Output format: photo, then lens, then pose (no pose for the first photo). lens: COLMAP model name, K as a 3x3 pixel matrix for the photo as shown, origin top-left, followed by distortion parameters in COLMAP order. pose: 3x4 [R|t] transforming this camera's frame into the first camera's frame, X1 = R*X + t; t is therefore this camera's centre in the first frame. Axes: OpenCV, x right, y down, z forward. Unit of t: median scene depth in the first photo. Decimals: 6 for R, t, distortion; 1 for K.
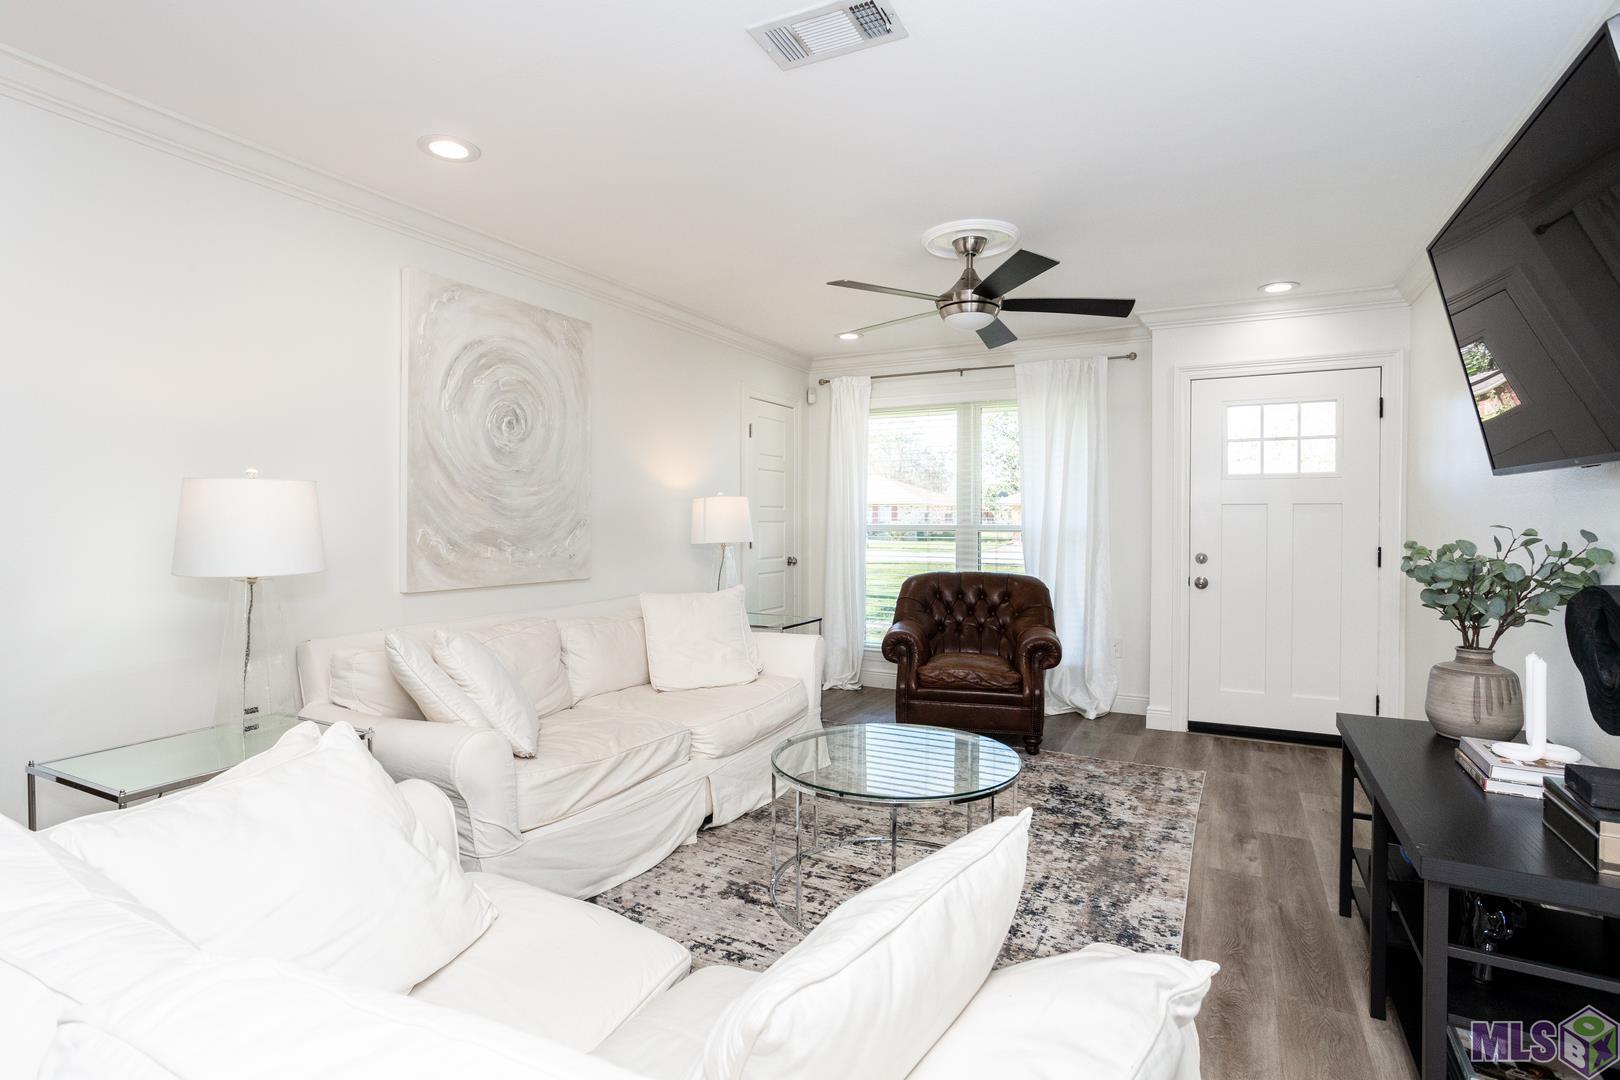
lens RADIAL K [[790.6, 0, 807.6], [0, 790.6, 536.6], [0, 0, 1]] dist [-0.033760, 0.000358]
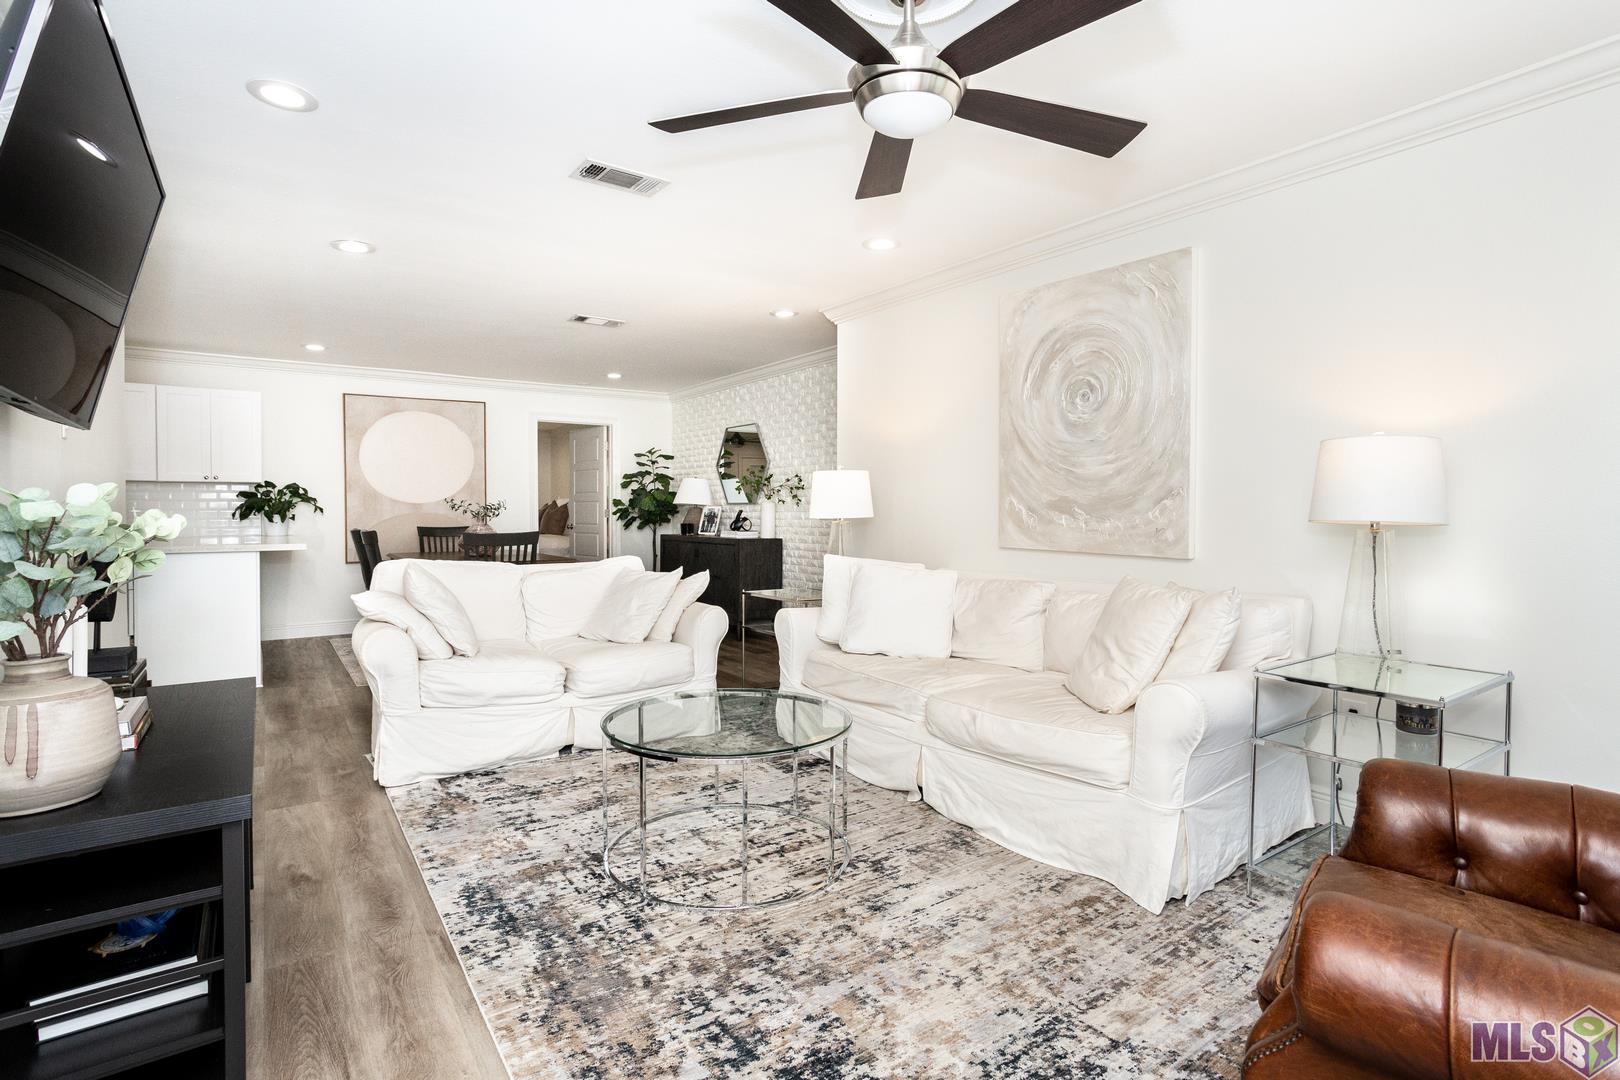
lens RADIAL K [[790.6, 0, 784.2], [0, 790.6, 509.1], [0, 0, 1]] dist [-0.033760, 0.000358]
pose [[-0.474297, -0.005513, -0.880348, 0.780864], [-0.028887, 0.999539, 0.009304, 0.007134], [0.879891, 0.029843, -0.474237, 1.251961]]
